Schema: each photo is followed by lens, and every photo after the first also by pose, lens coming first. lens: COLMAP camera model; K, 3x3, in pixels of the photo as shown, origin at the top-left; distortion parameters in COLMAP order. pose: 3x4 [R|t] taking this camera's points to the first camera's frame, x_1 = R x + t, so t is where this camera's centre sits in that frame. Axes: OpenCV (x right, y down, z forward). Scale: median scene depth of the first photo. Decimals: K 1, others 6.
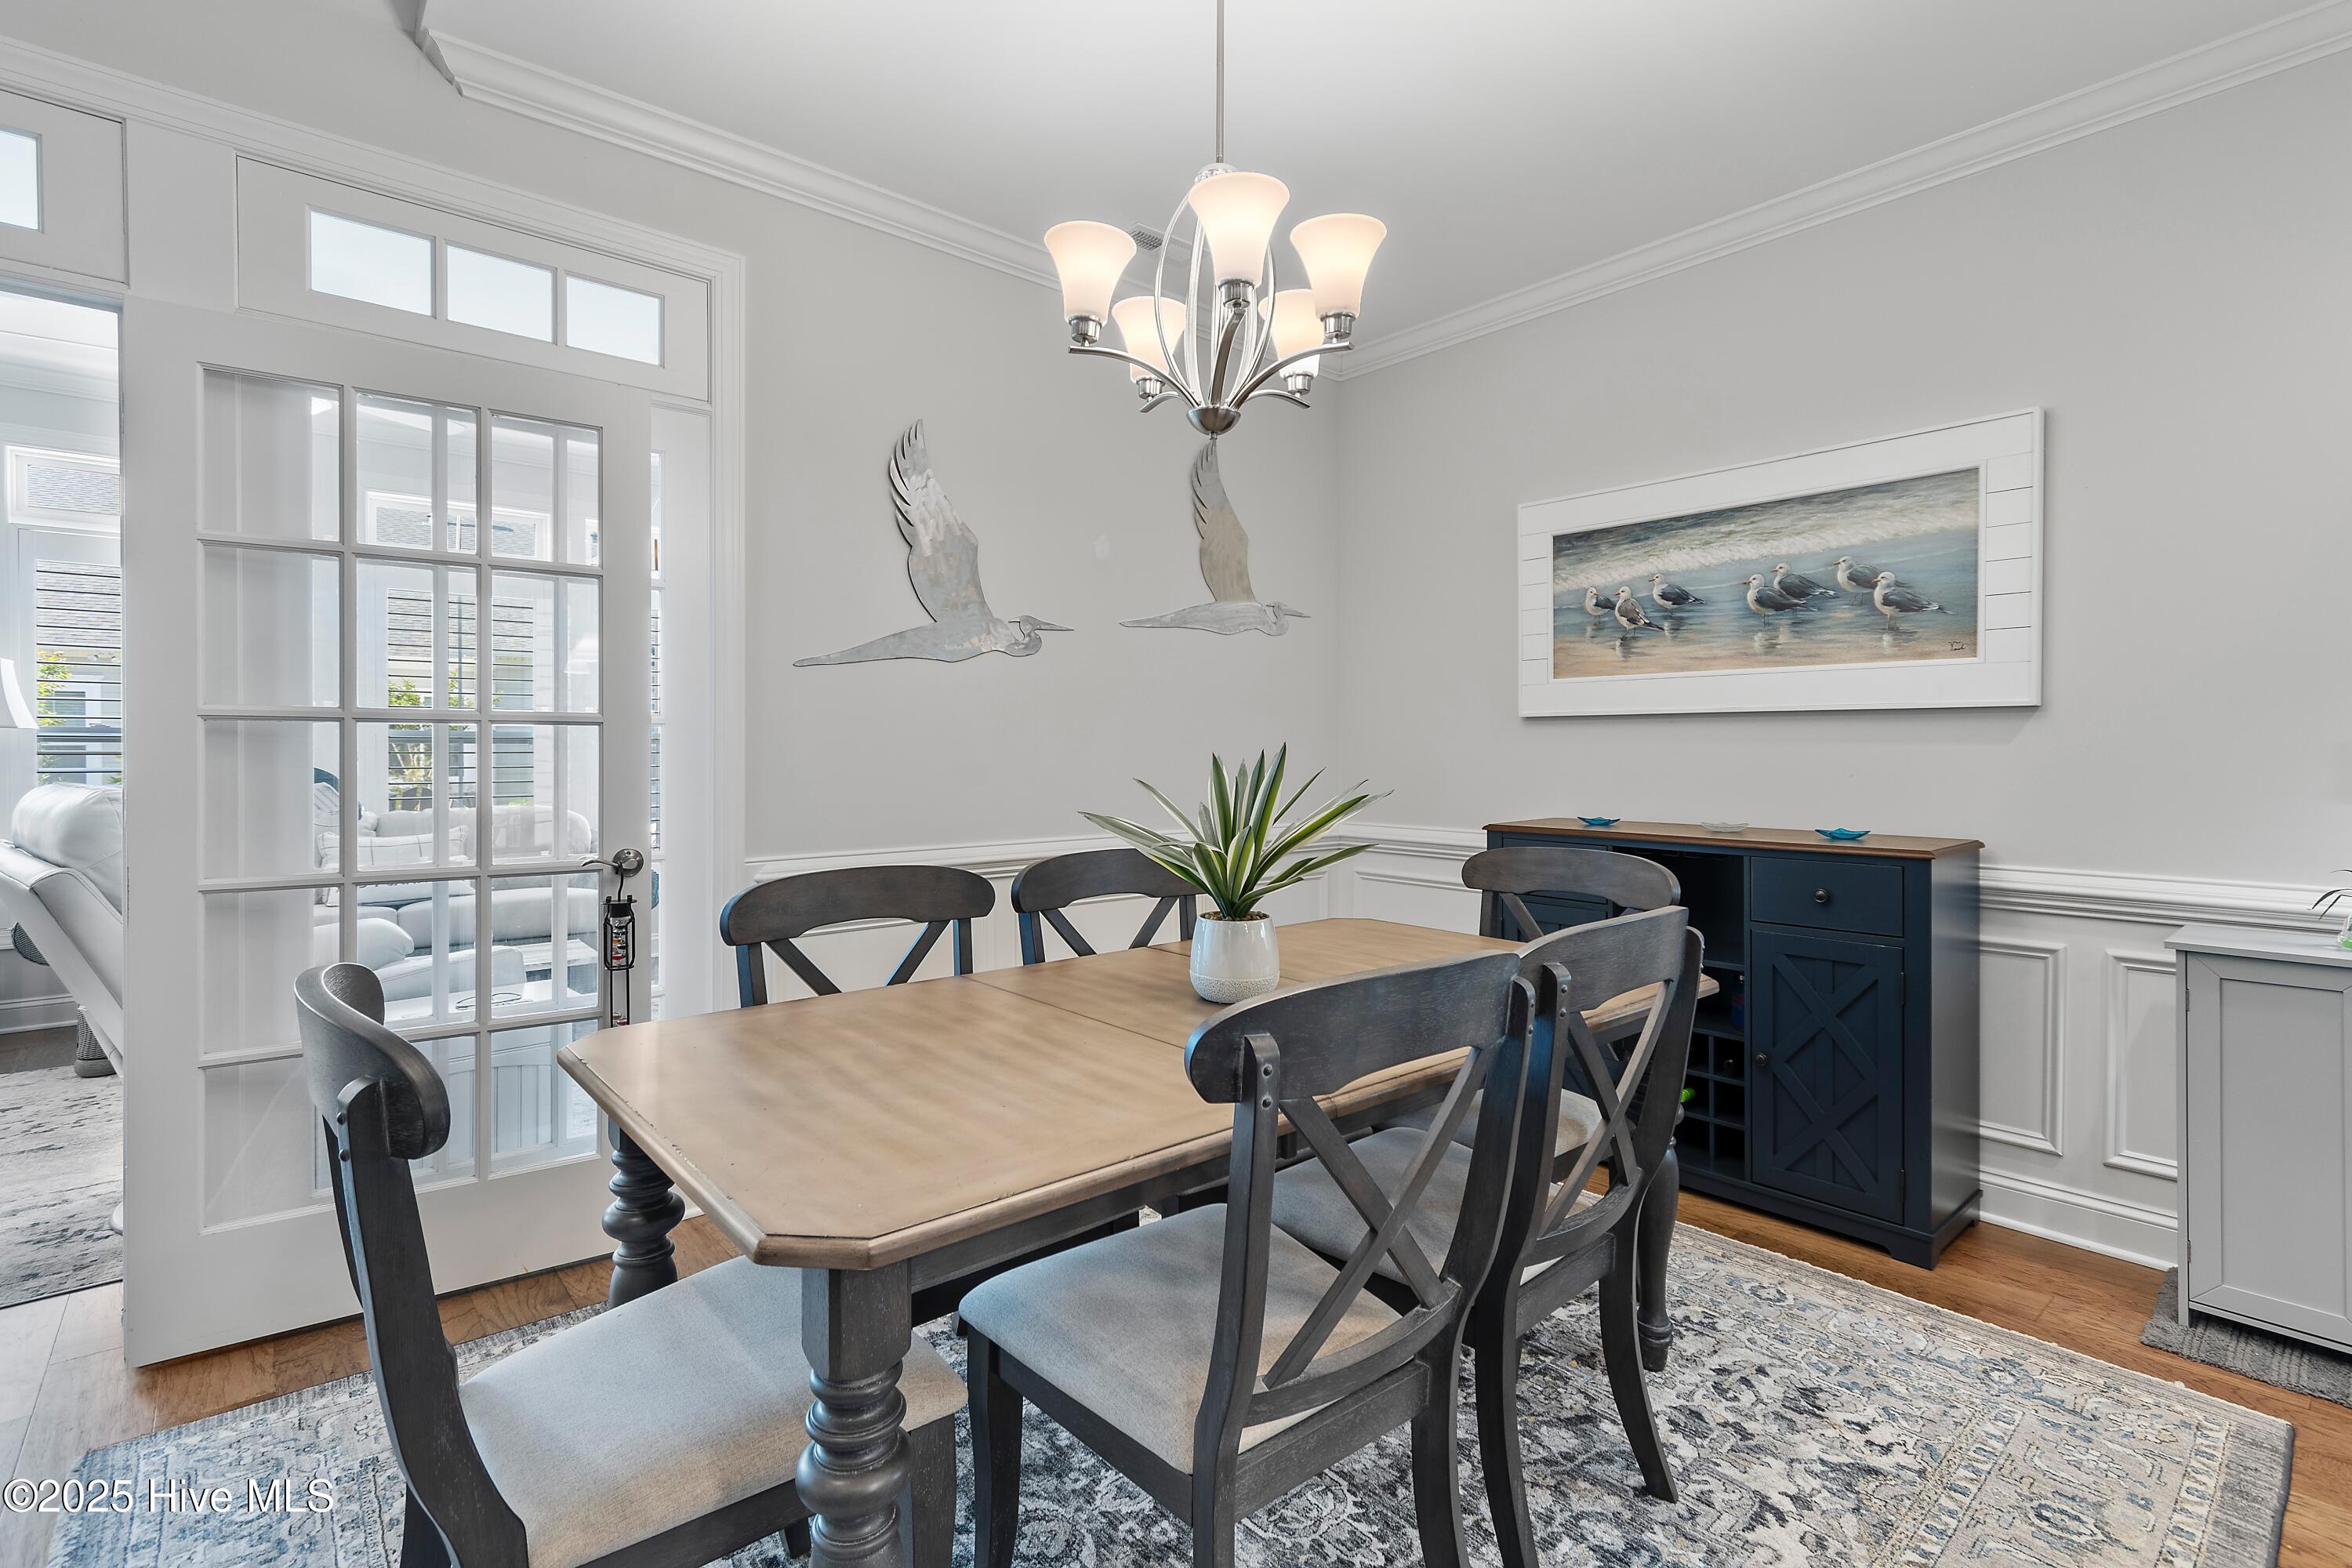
lens RADIAL K [[1089.7, 0, 1173.8], [0, 1089.7, 753.1], [0, 0, 1]] dist [-0.000461, -0.000749]
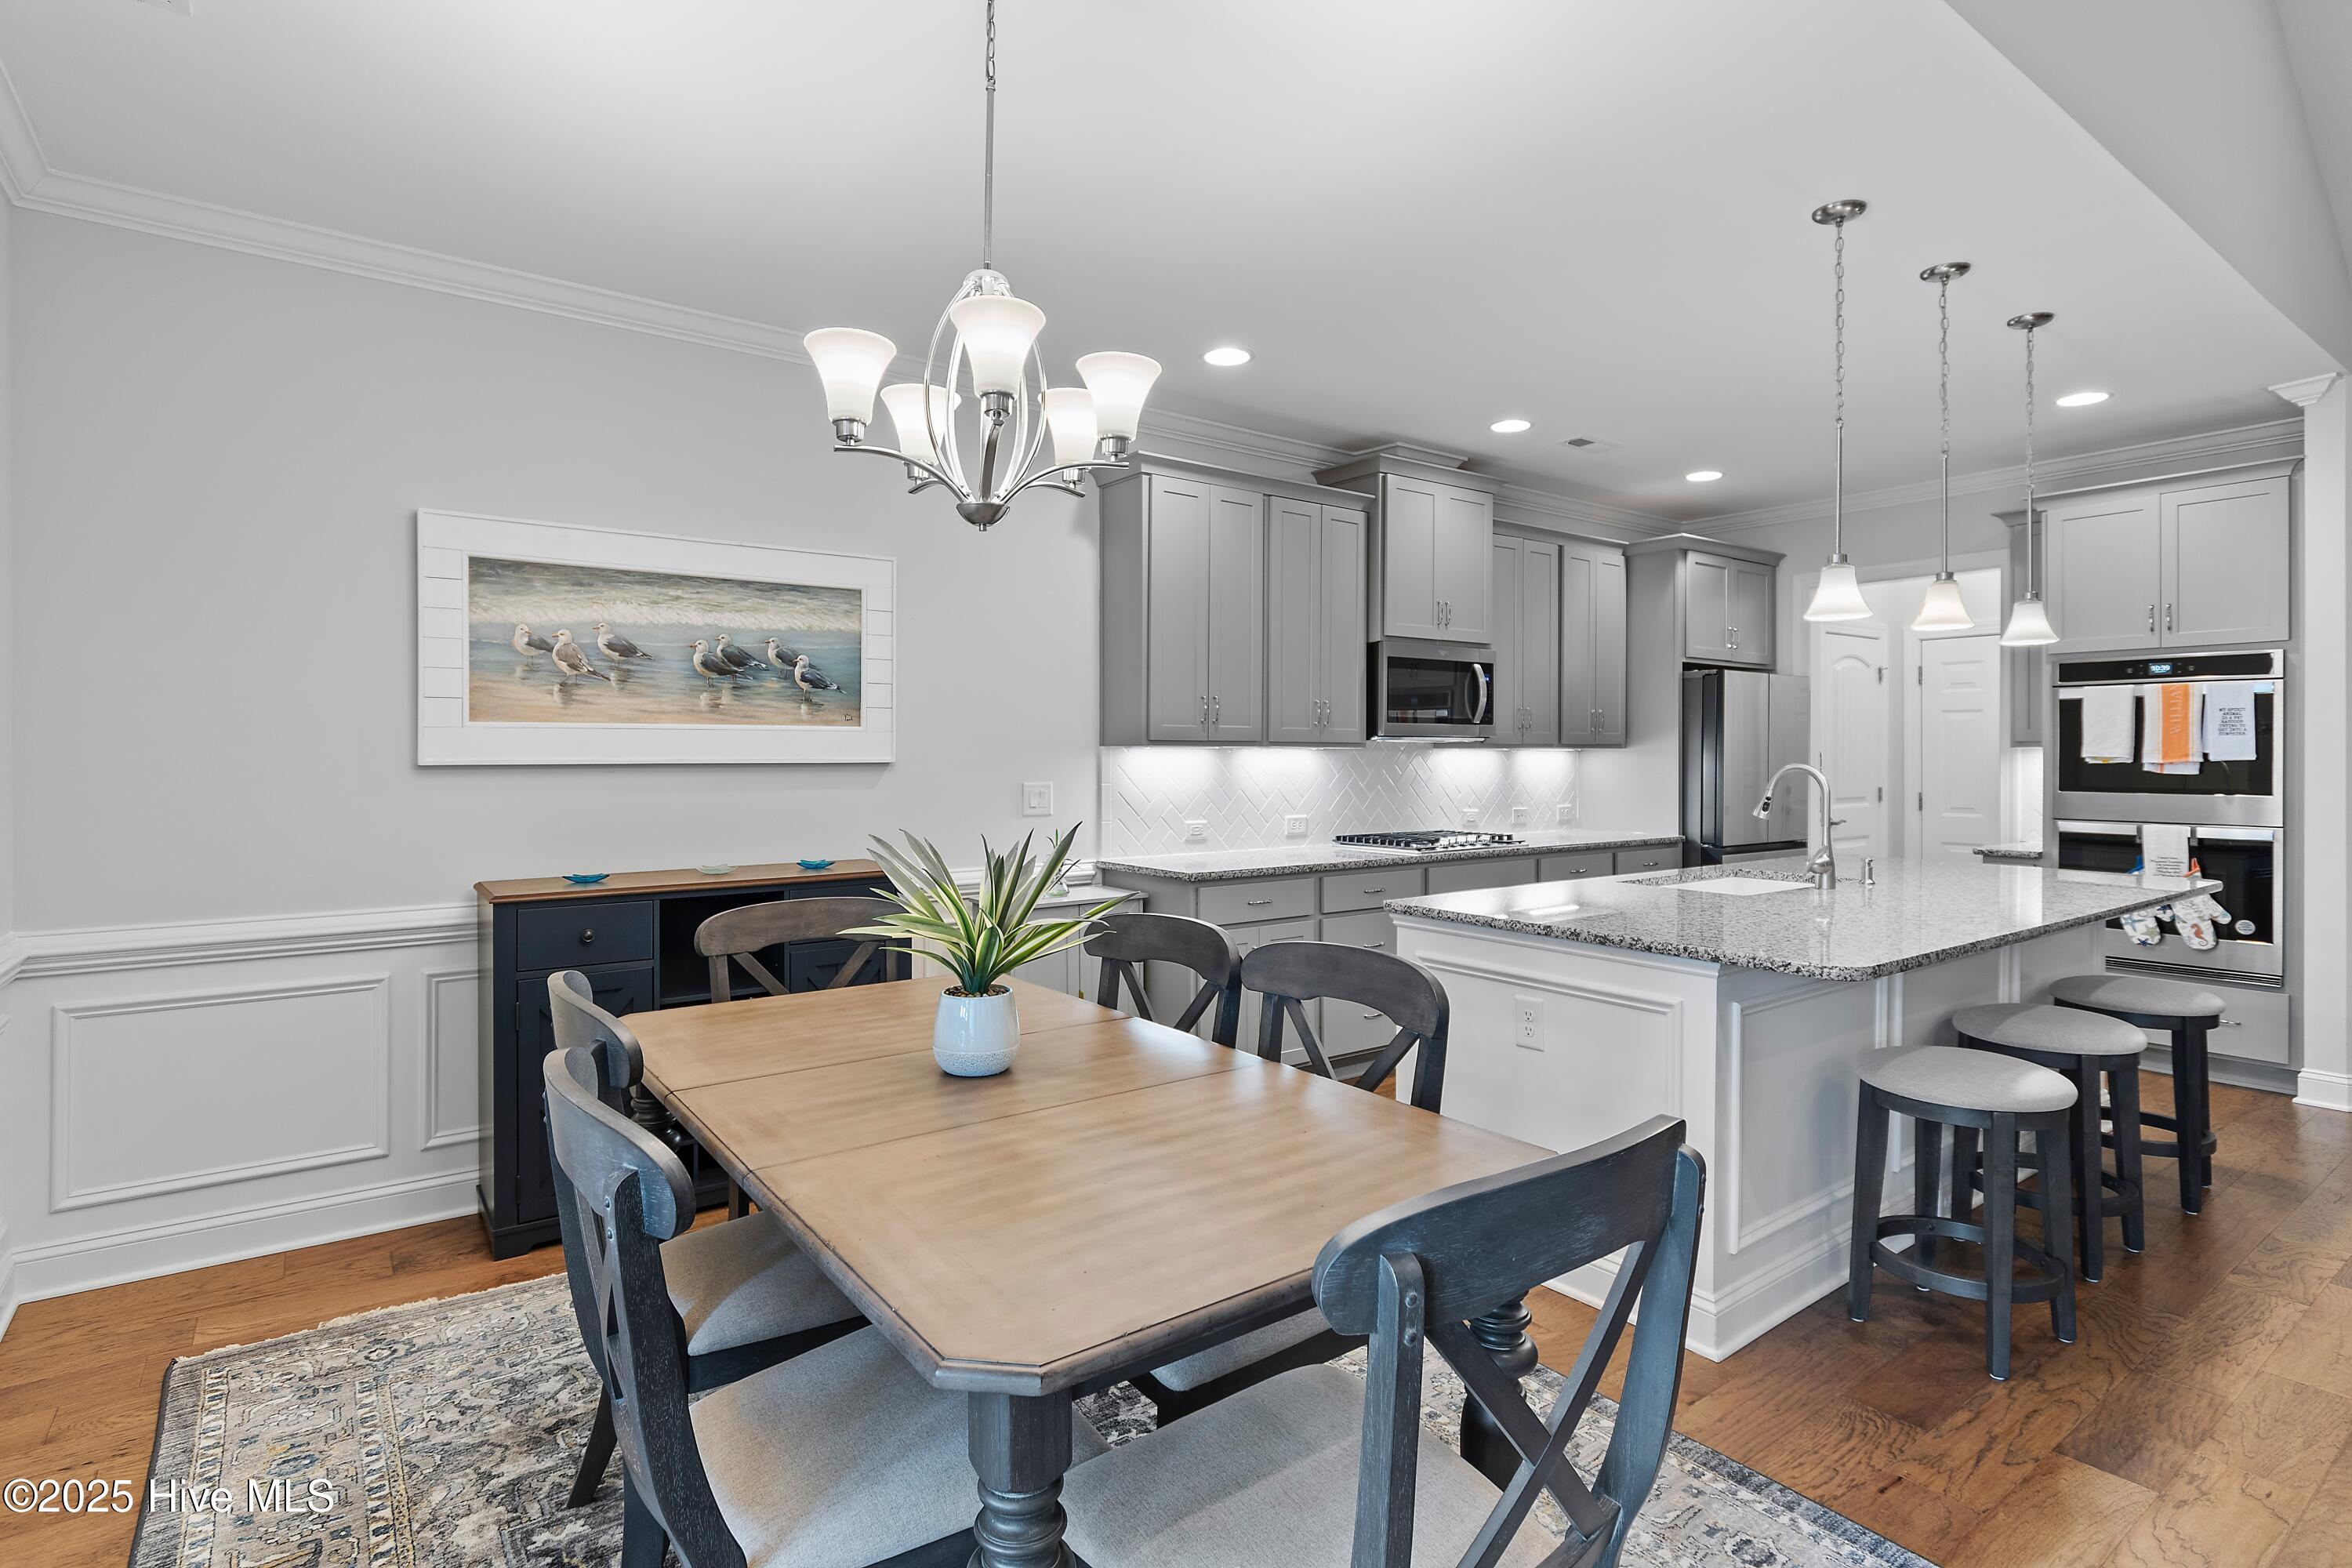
lens RADIAL K [[1168.5, 0, 1169.1], [0, 1168.5, 753.5], [0, 0, 1]] dist [0.001824, -0.001552]
pose [[0.068152, -0.002009, 0.997673, -0.645064], [0.007515, 0.999971, 0.001501, -0.047689], [-0.997647, 0.007395, 0.068165, 0.456586]]
